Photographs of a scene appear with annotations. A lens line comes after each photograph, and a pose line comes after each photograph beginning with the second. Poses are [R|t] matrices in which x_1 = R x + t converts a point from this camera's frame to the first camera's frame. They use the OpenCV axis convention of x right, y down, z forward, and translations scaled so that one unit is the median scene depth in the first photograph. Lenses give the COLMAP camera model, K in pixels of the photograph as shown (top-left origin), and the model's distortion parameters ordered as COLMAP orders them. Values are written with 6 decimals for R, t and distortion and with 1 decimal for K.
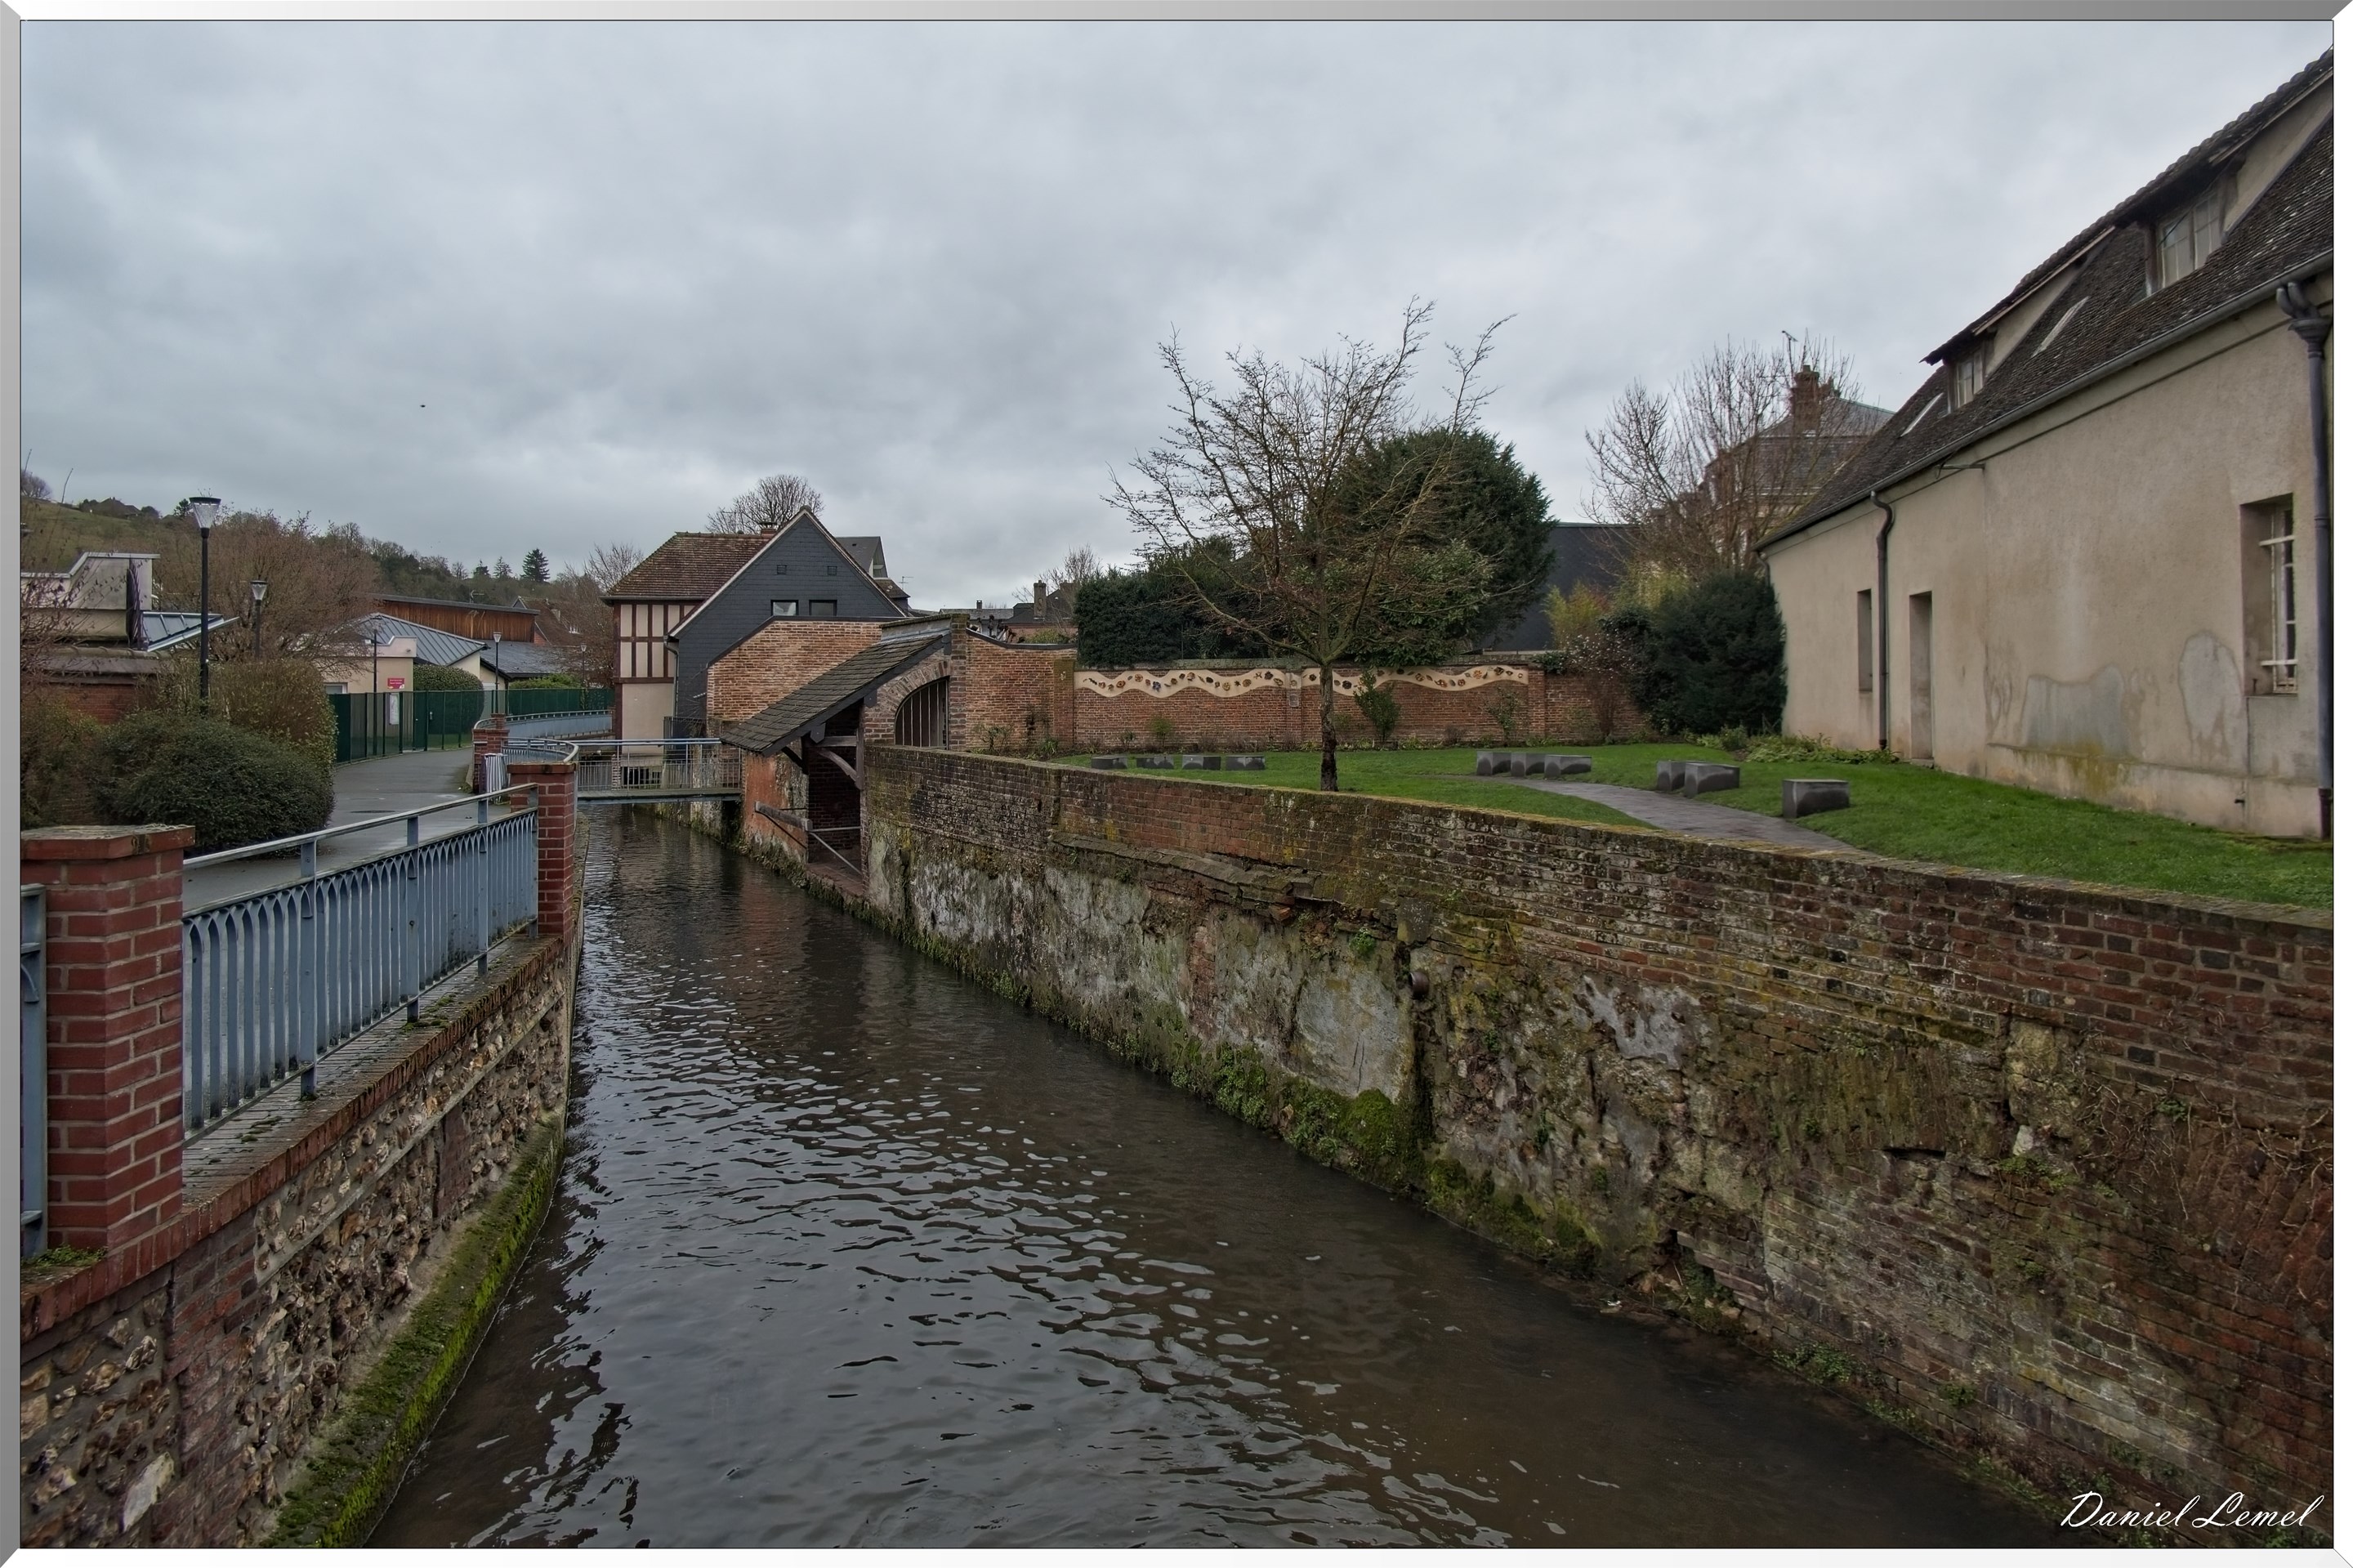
lens RADIAL K [[1624.5, 0, 1175.8], [0, 1624.5, 672.1], [0, 0, 1]] dist [-0.043373, -0.035309]
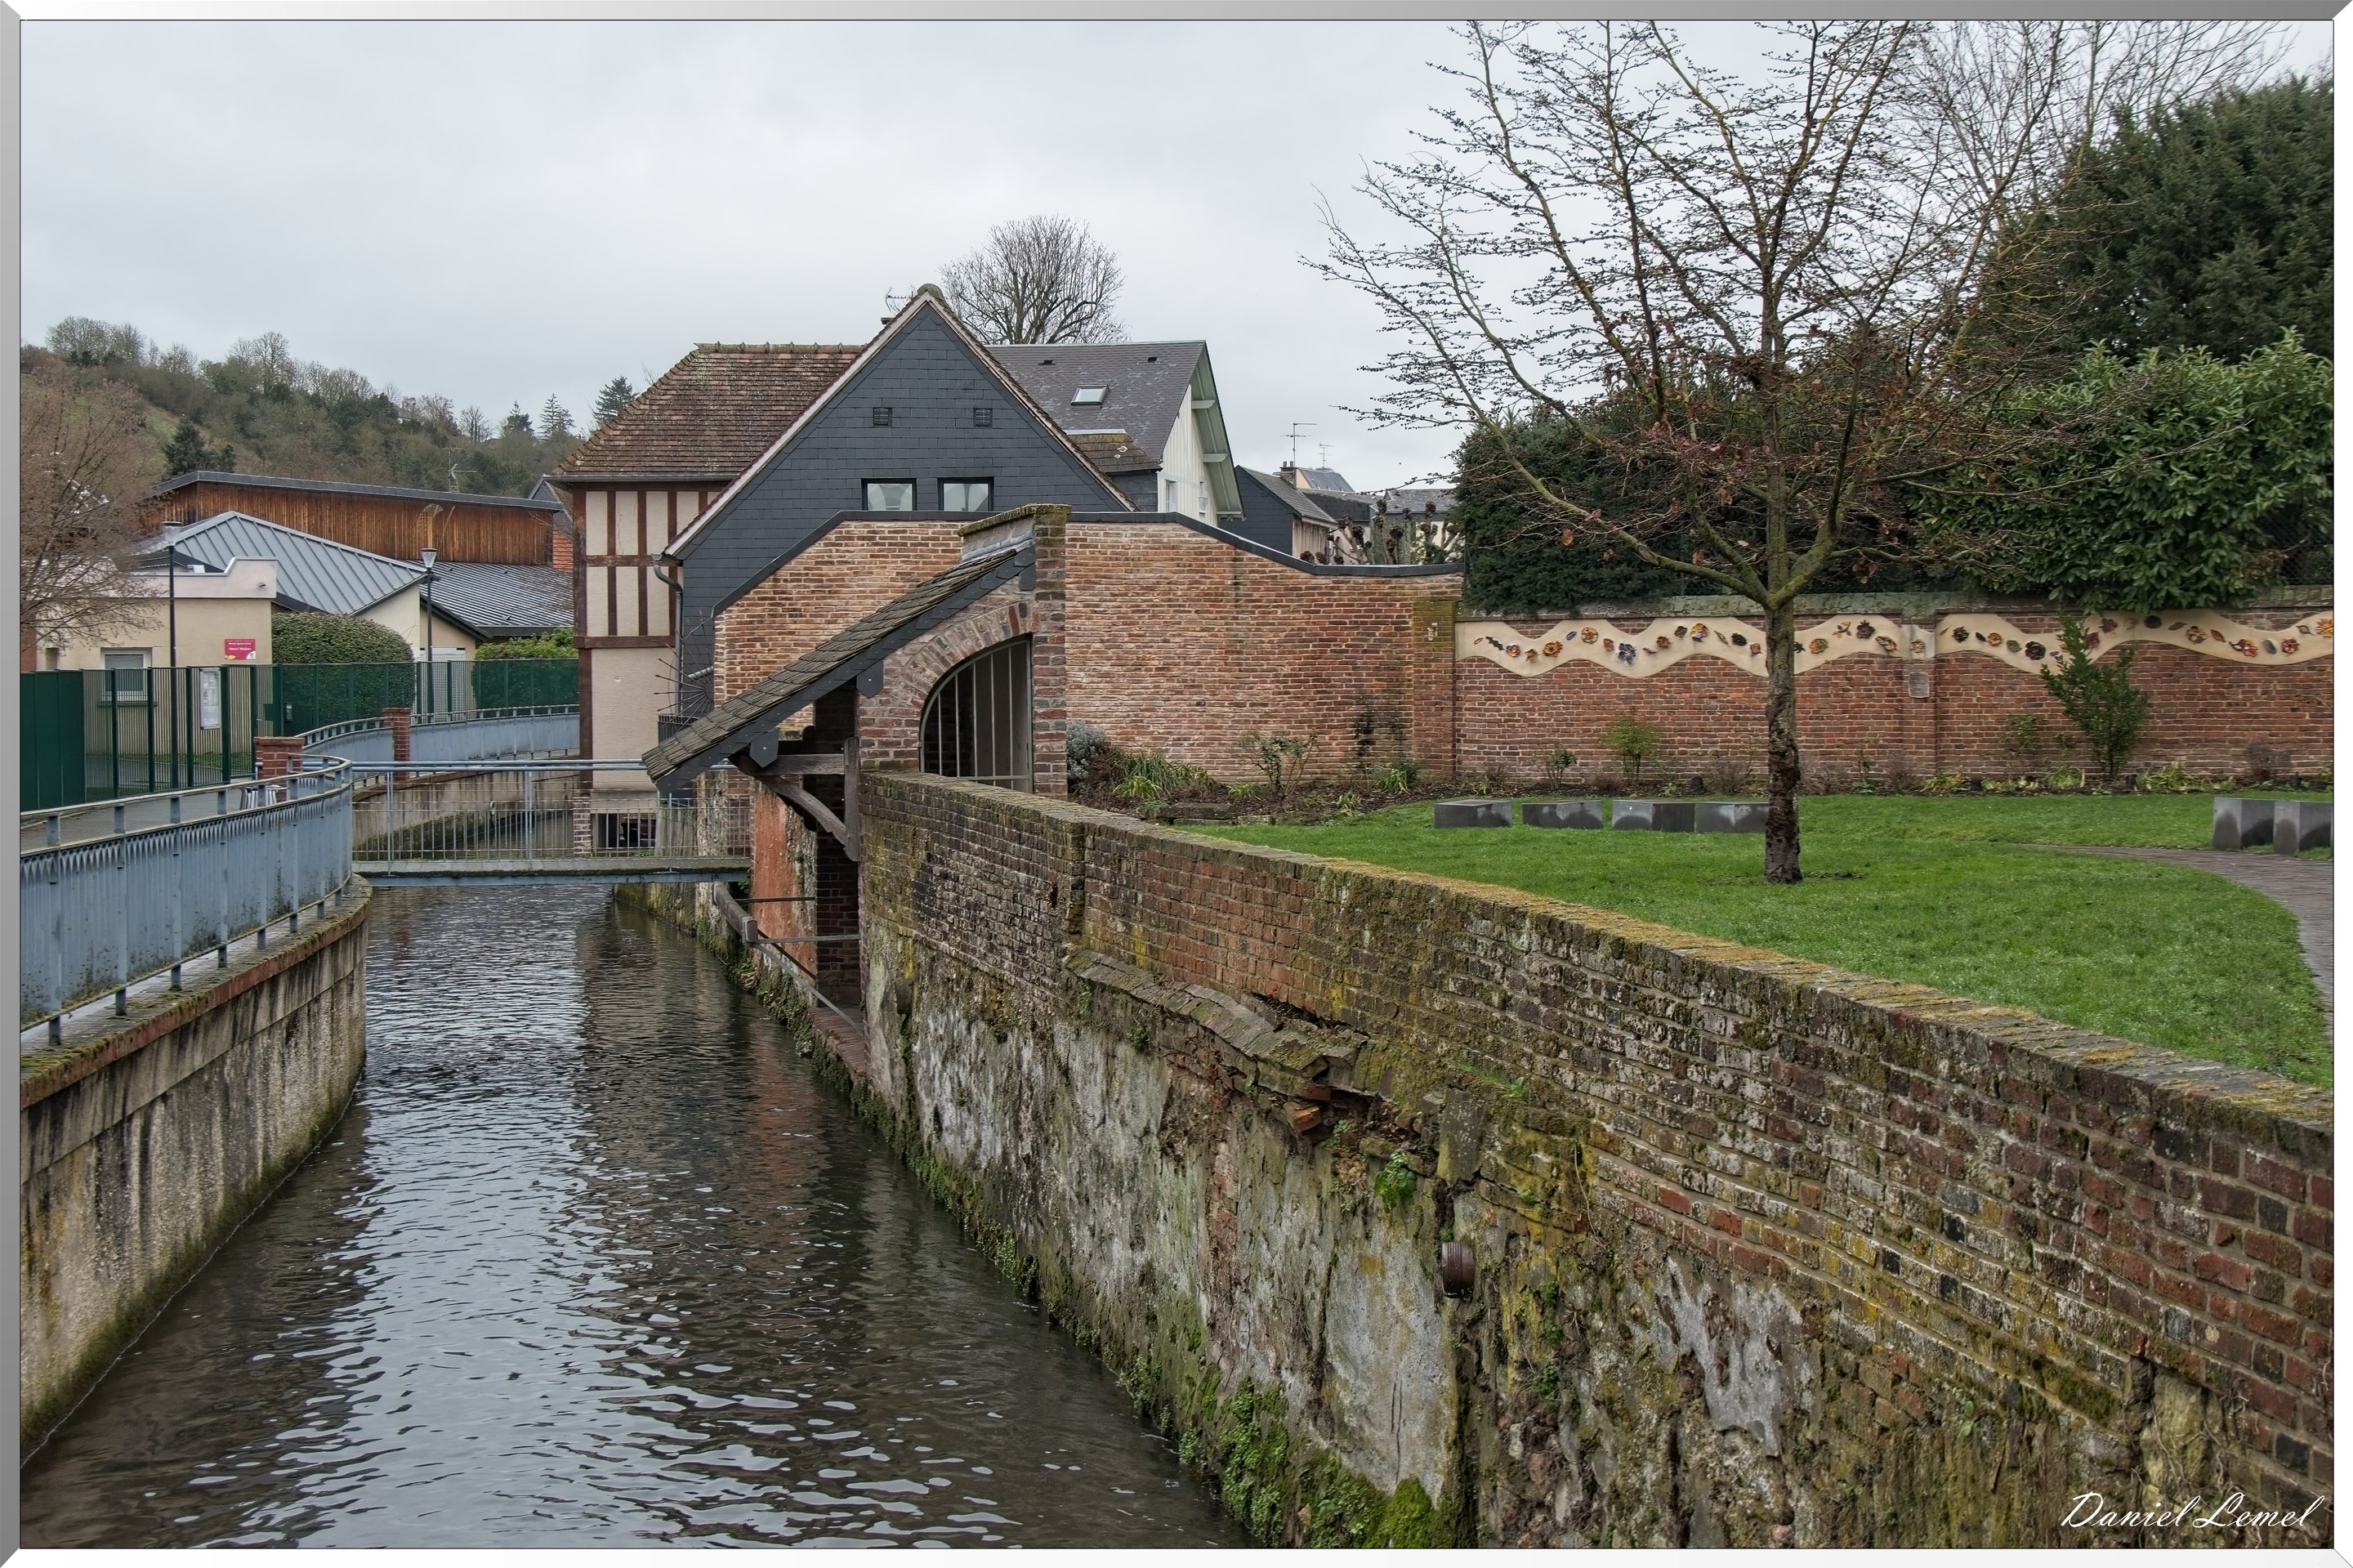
lens RADIAL K [[3486.4, 0, 1176.5], [0, 3486.4, 784.0], [0, 0, 1]] dist [-0.093804, -0.079615]
pose [[0.969592, 0.008740, -0.244571, 0.206813], [0.002662, 0.998926, 0.046251, -0.000920], [0.244712, -0.045495, 0.968528, -0.018479]]
